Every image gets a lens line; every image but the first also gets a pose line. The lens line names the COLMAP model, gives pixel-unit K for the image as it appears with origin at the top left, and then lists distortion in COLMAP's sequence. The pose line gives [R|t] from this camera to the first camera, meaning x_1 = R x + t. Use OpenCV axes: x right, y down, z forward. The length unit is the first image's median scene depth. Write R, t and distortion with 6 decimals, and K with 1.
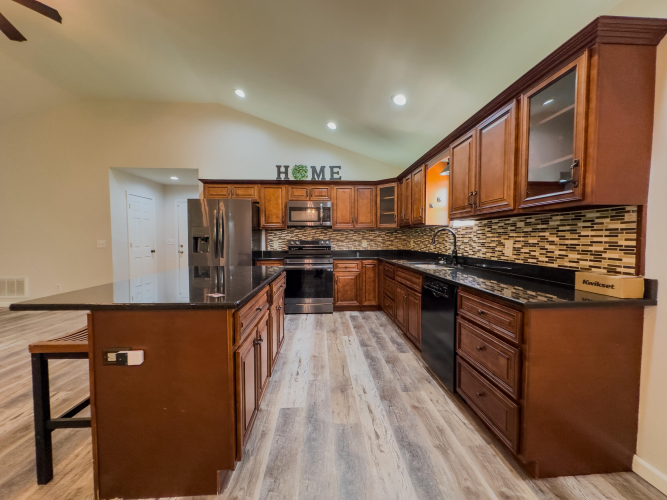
lens RADIAL K [[264.2, 0, 333.2], [0, 264.2, 249.7], [0, 0, 1]] dist [0.002940, 0.000300]
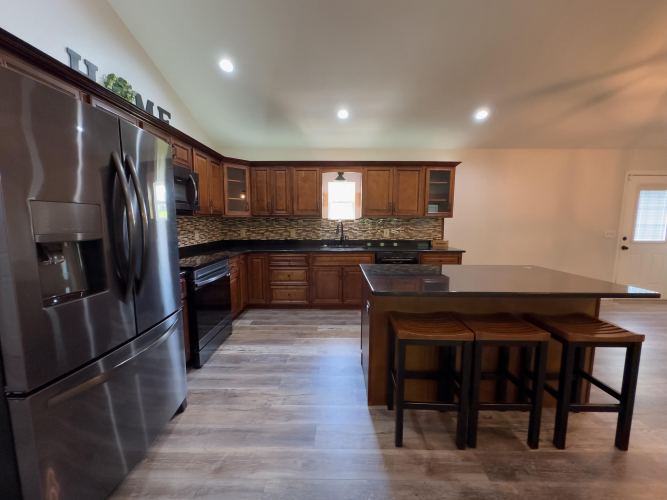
lens RADIAL K [[264.2, 0, 332.5], [0, 264.2, 250.8], [0, 0, 1]] dist [0.002940, 0.000300]
pose [[0.074419, -0.111060, 0.991023, -0.876412], [0.037791, 0.993379, 0.108487, -0.068844], [-0.996511, 0.029378, 0.078123, 0.843684]]
